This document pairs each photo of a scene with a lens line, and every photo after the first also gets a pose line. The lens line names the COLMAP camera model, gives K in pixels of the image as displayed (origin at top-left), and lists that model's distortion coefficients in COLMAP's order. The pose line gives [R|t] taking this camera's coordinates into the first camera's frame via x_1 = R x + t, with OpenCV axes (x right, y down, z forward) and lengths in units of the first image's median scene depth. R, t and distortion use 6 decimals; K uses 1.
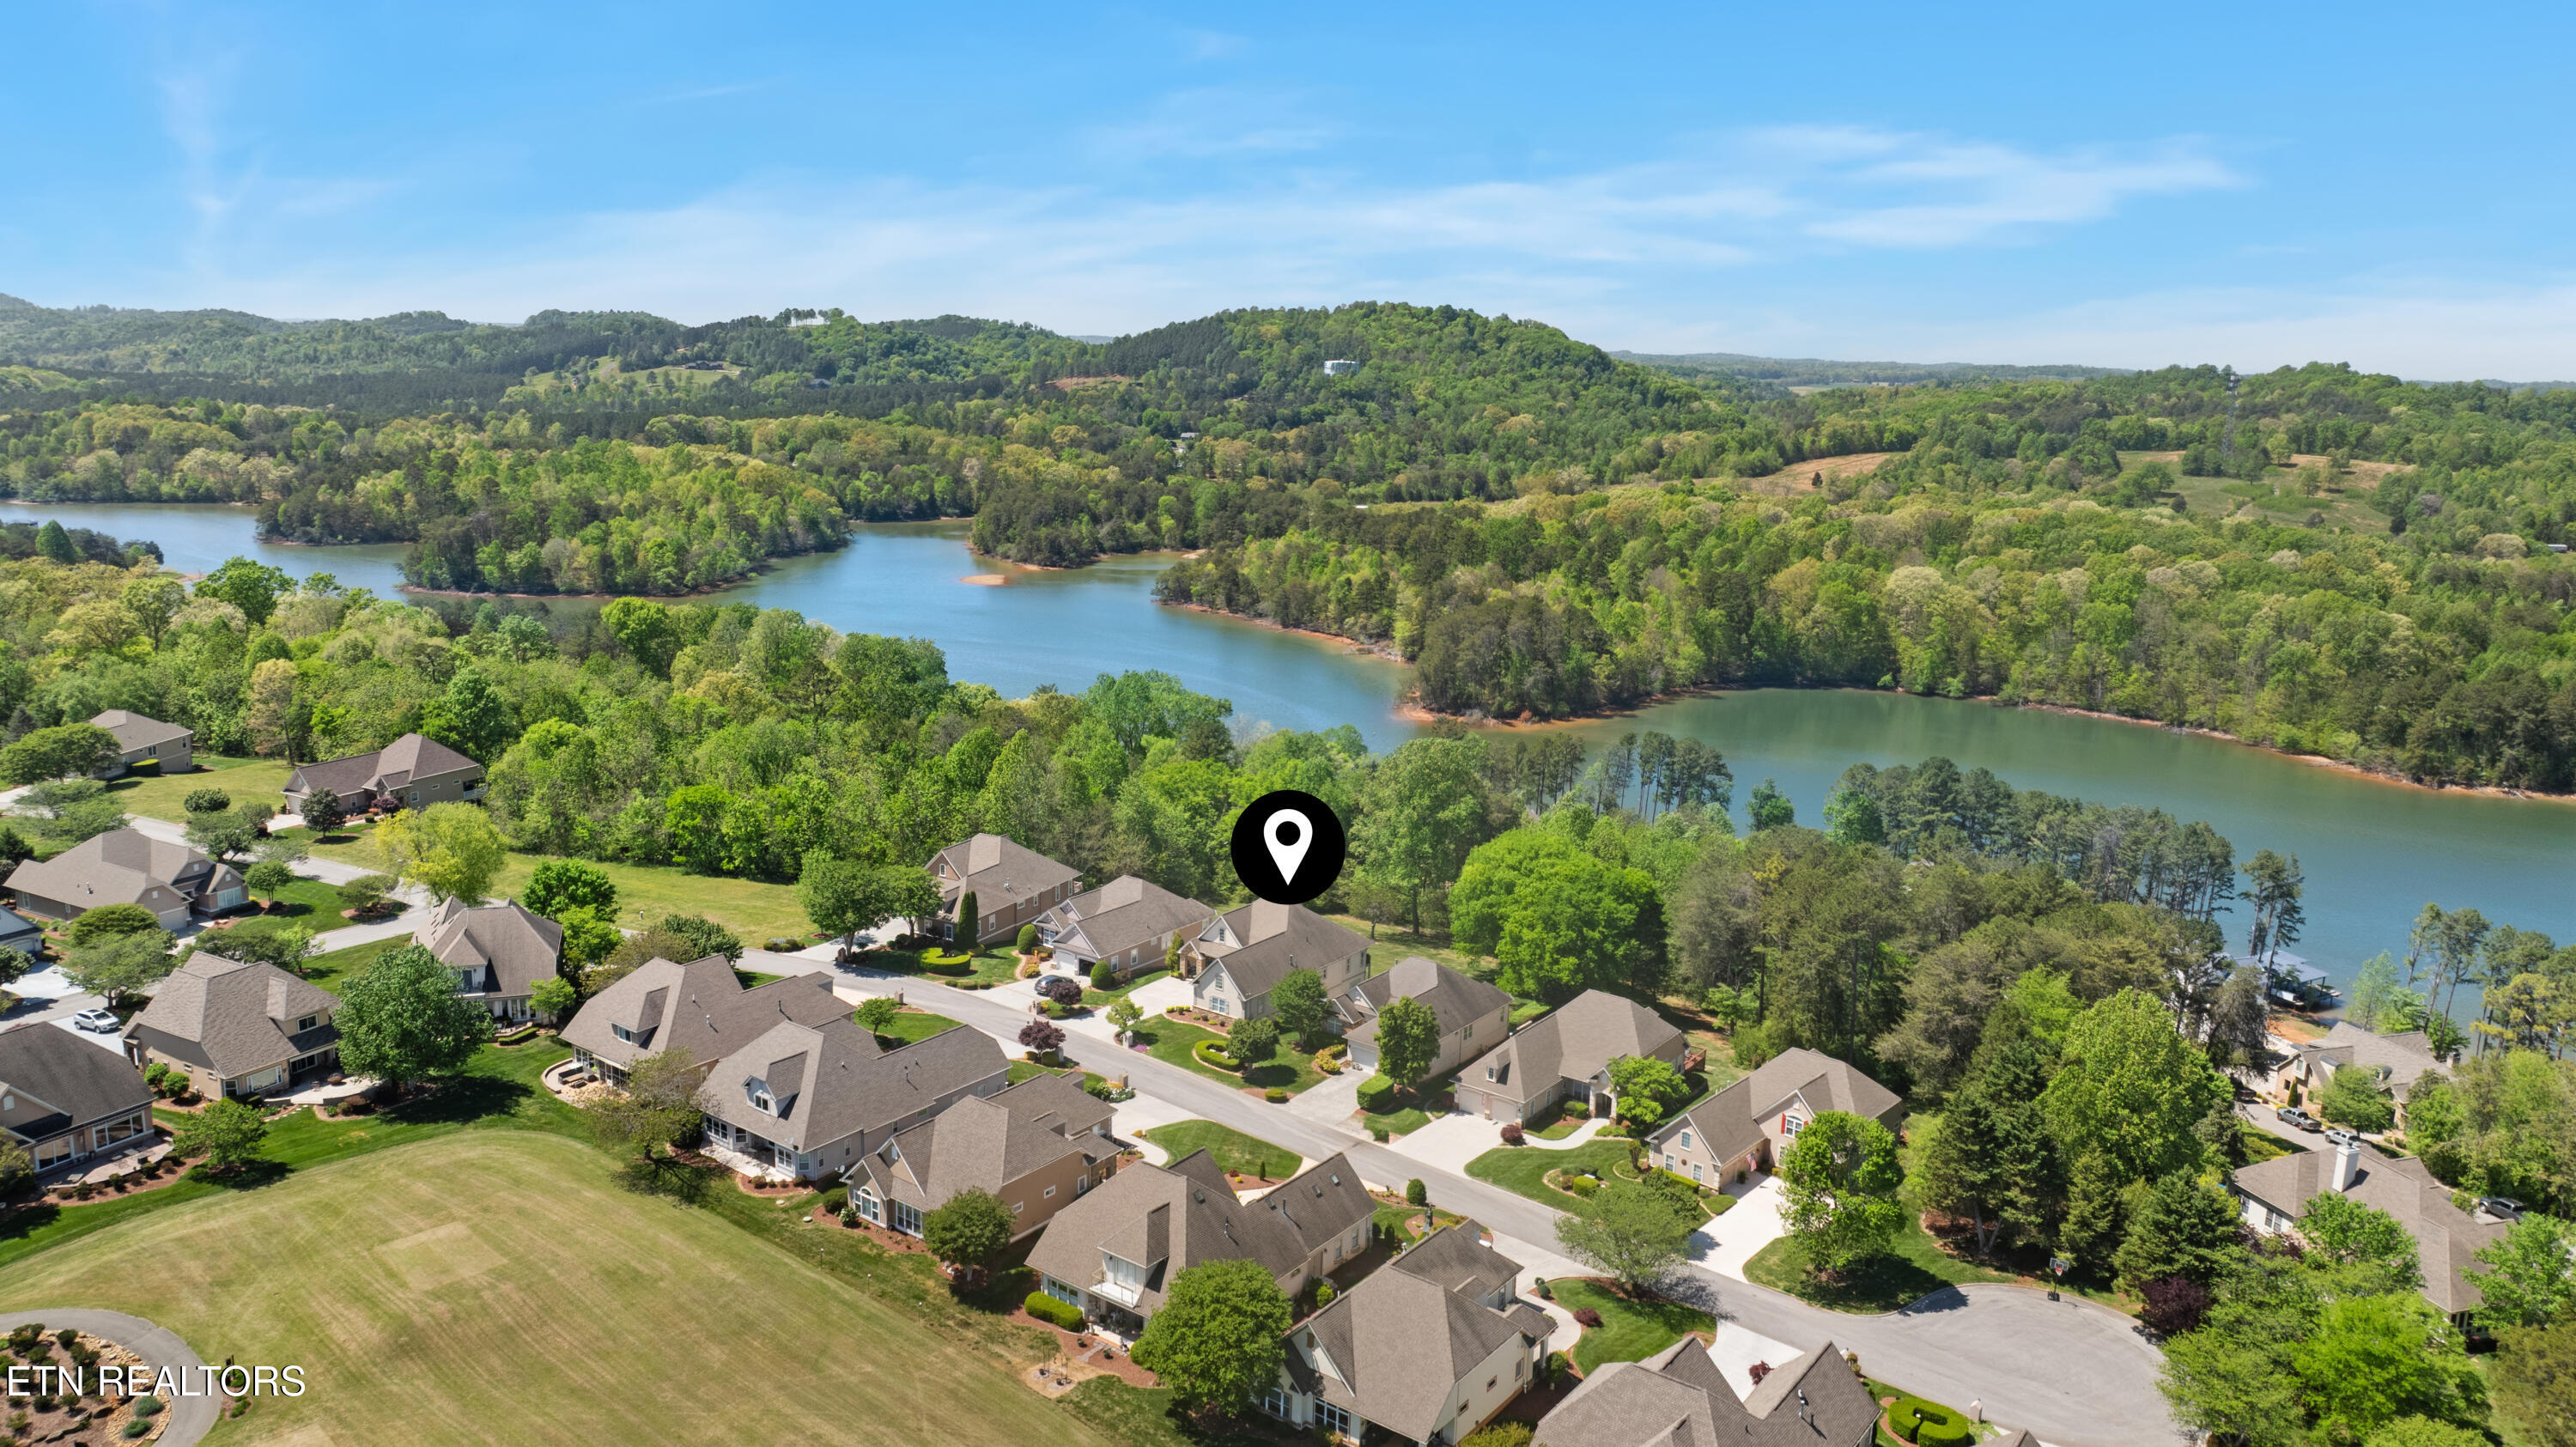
lens RADIAL K [[1803.6, 0, 1289.8], [0, 1803.6, 715.5], [0, 0, 1]] dist [-0.047705, 0.053752]
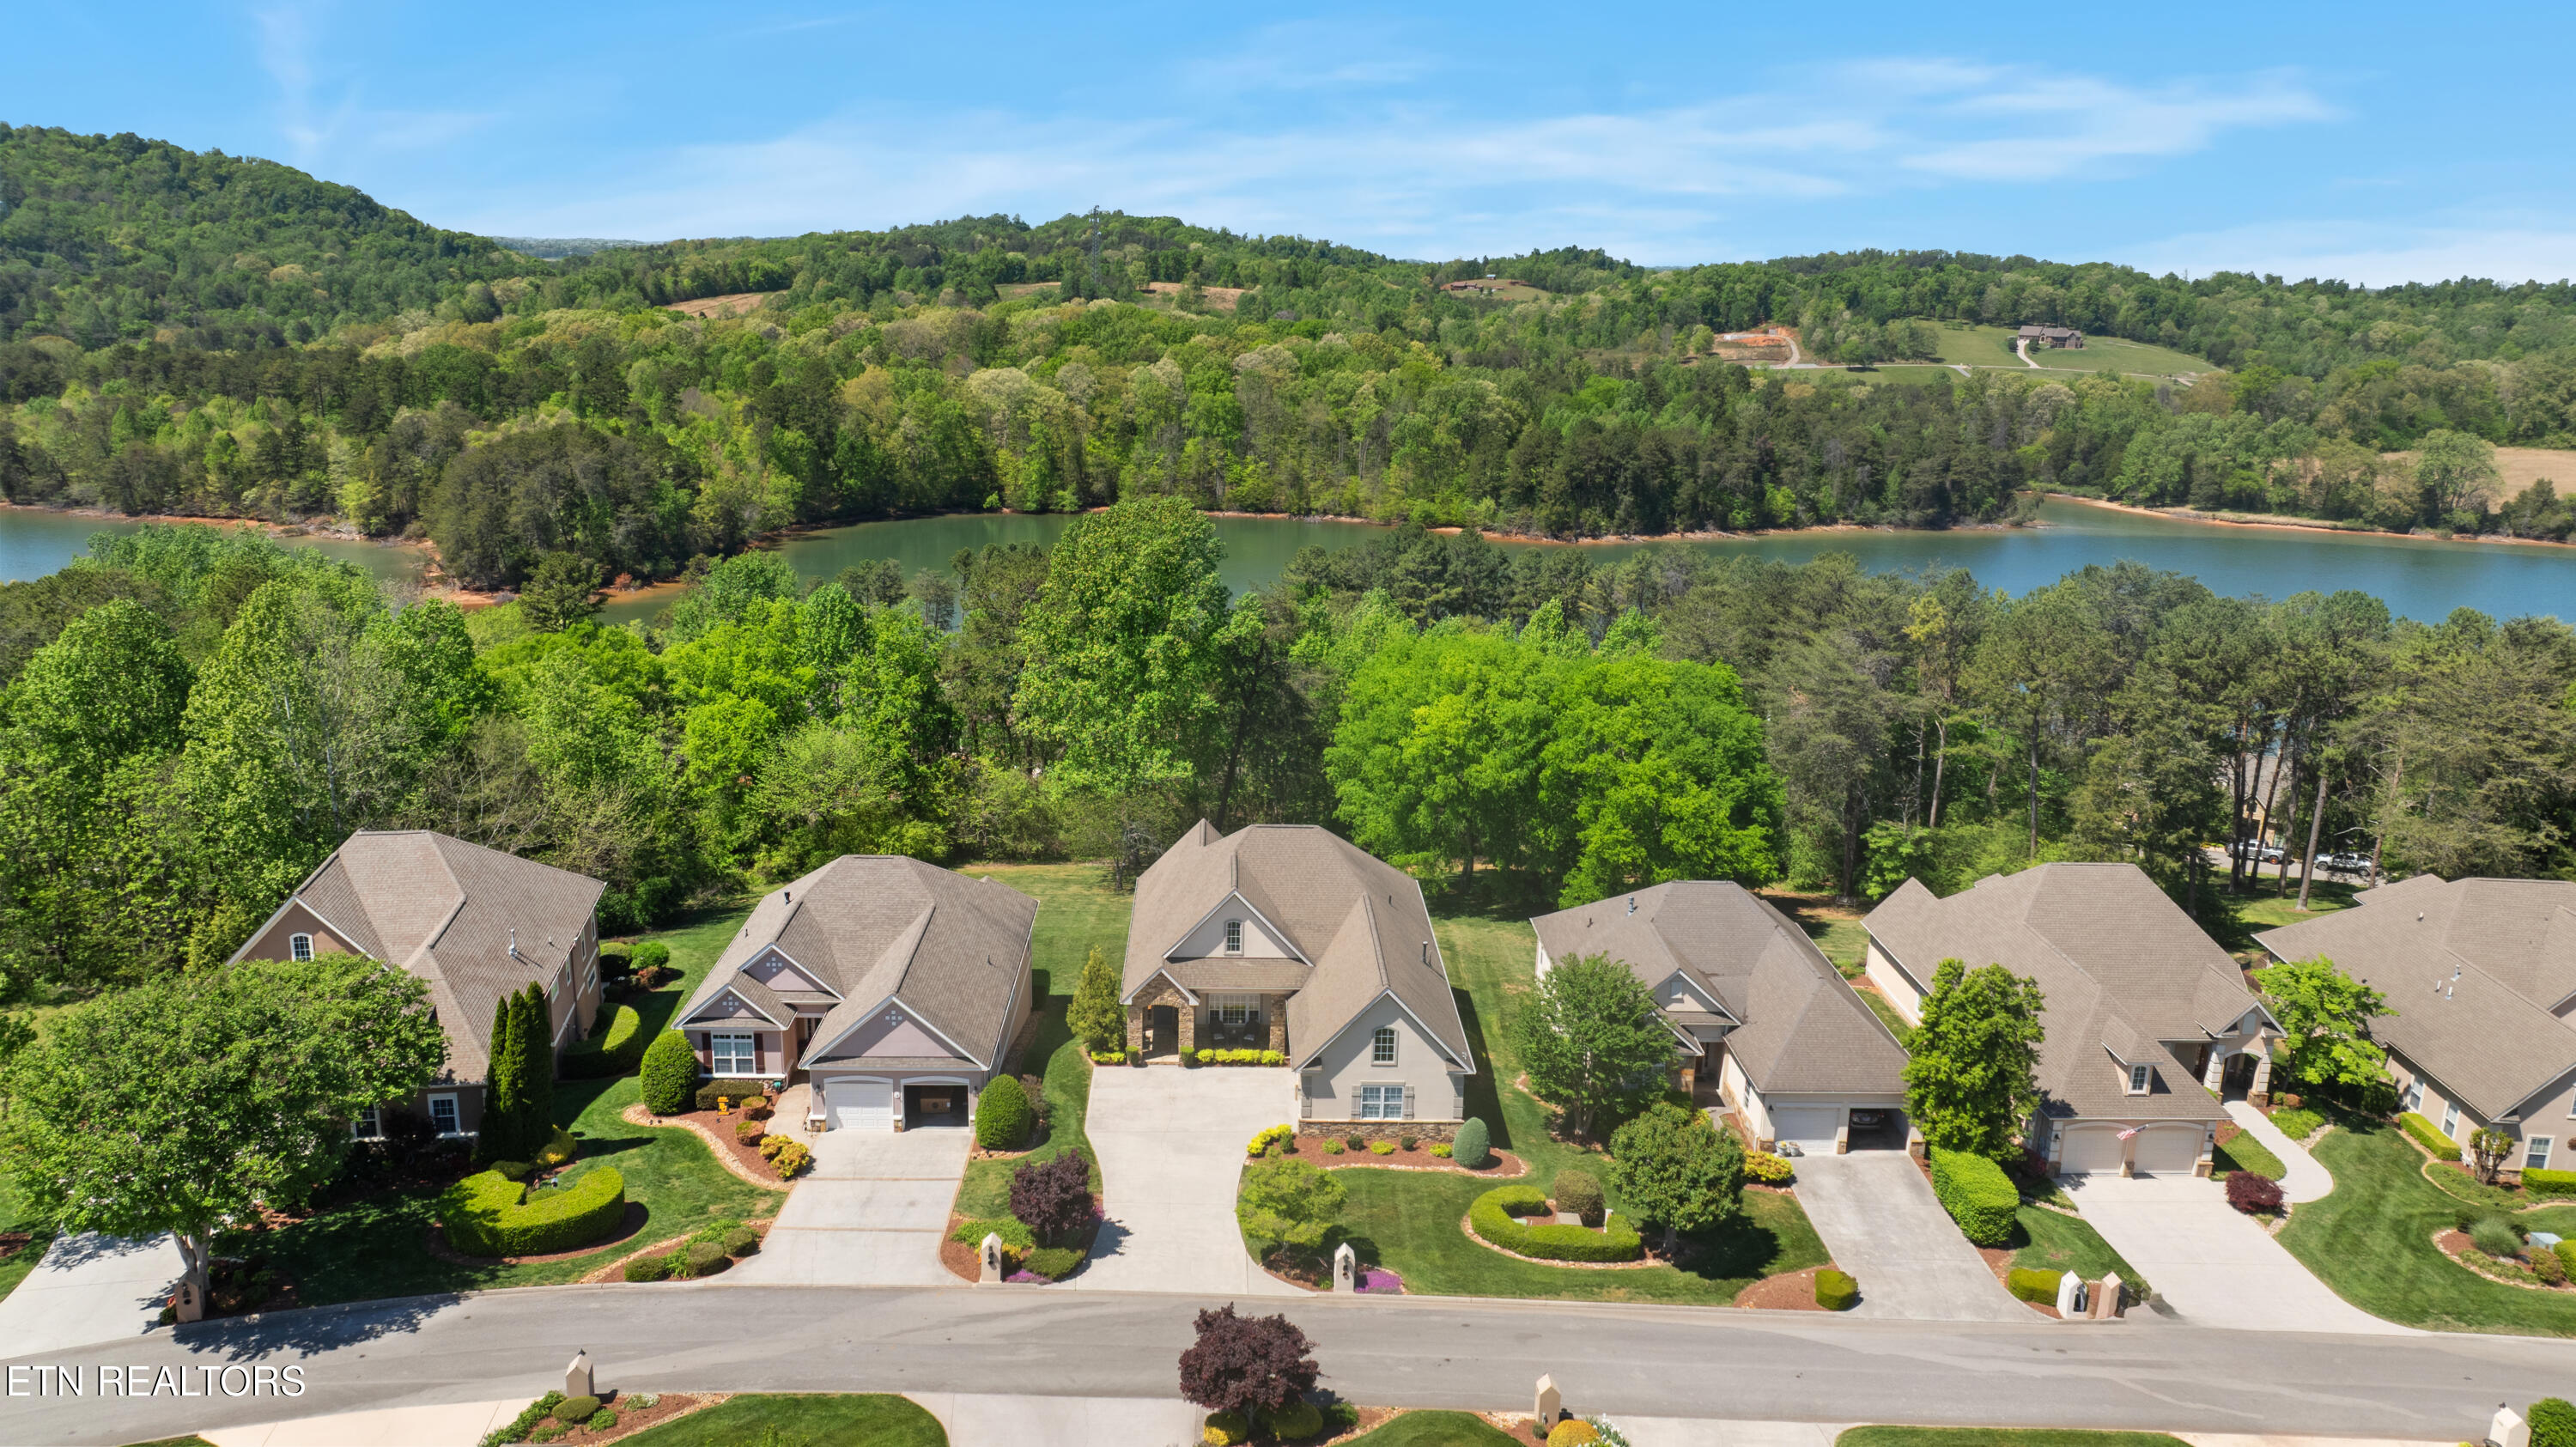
lens RADIAL K [[1803.6, 0, 1289.8], [0, 1803.6, 715.5], [0, 0, 1]] dist [-0.047705, 0.053752]
pose [[0.779103, -0.158155, 0.606619, -0.094261], [0.120487, 0.987390, 0.102682, 0.010418], [-0.615209, -0.006910, 0.788334, 0.229881]]
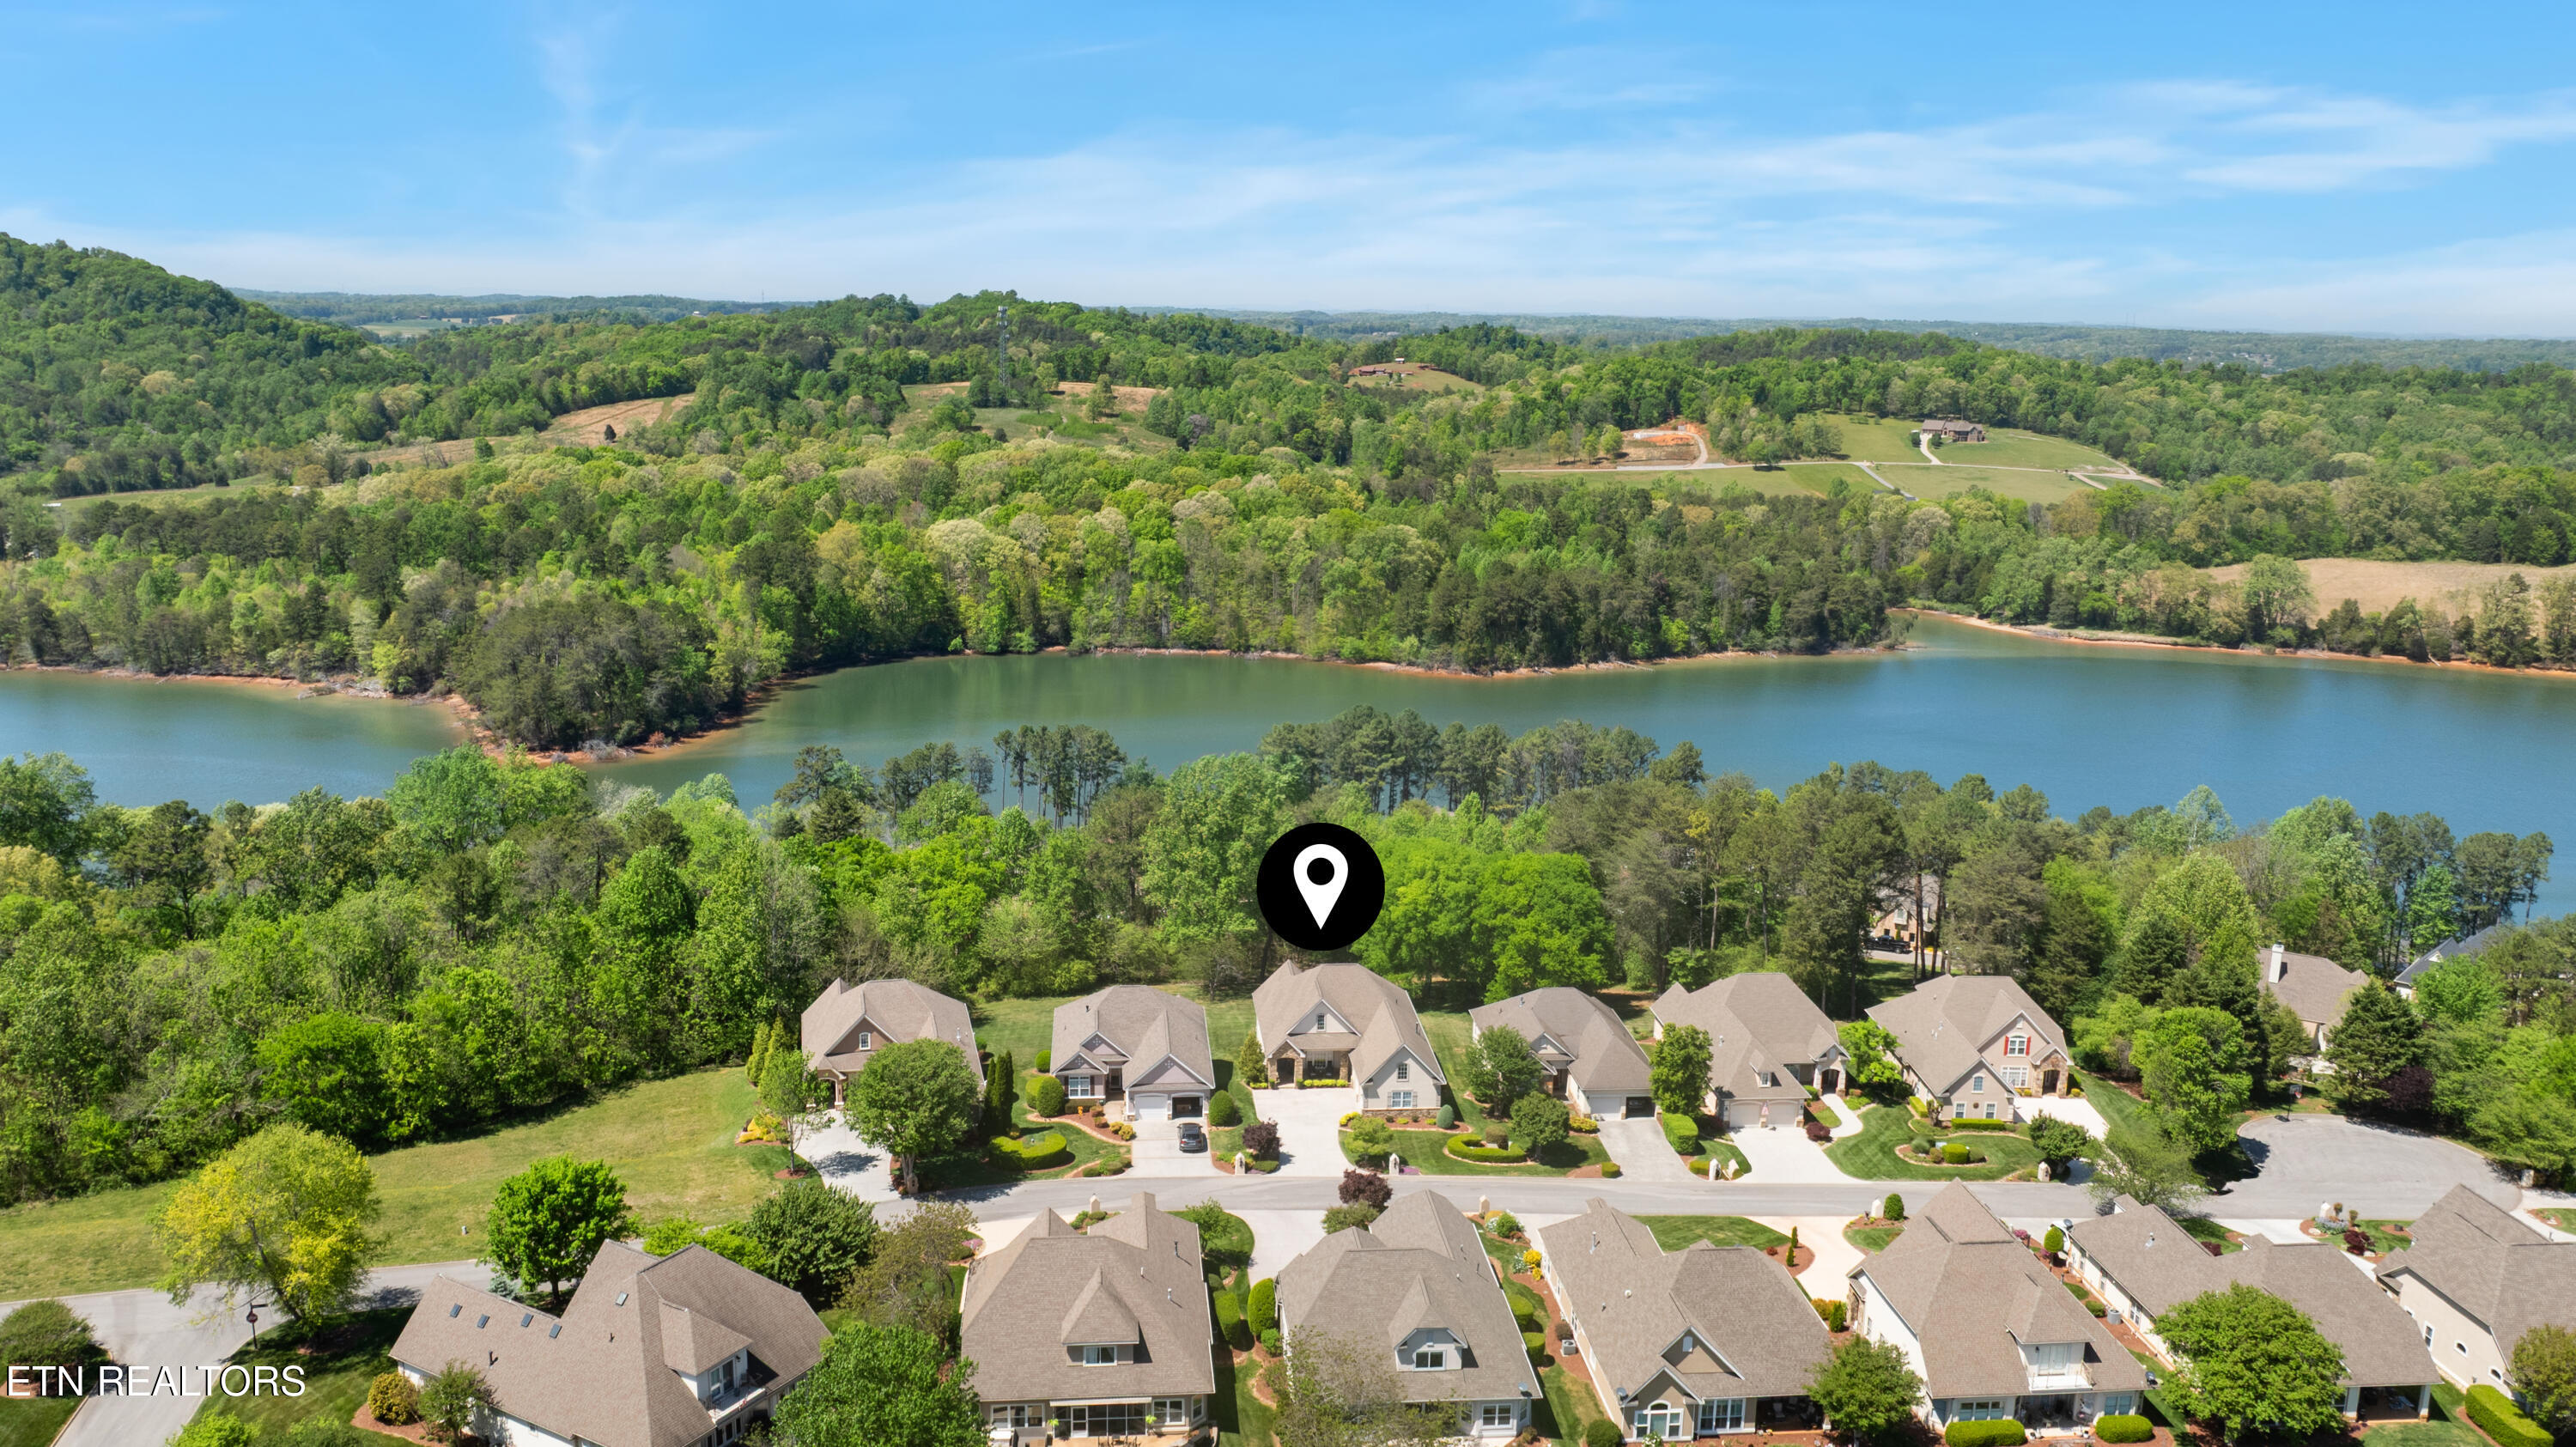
lens RADIAL K [[1986.5, 0, 1288.0], [0, 1986.5, 723.5], [0, 0, 1]] dist [-0.015823, -0.005172]
pose [[0.742878, -0.148063, 0.652848, -0.215877], [0.135156, 0.988323, 0.070353, -0.027589], [-0.655641, 0.035973, 0.754215, 0.110180]]
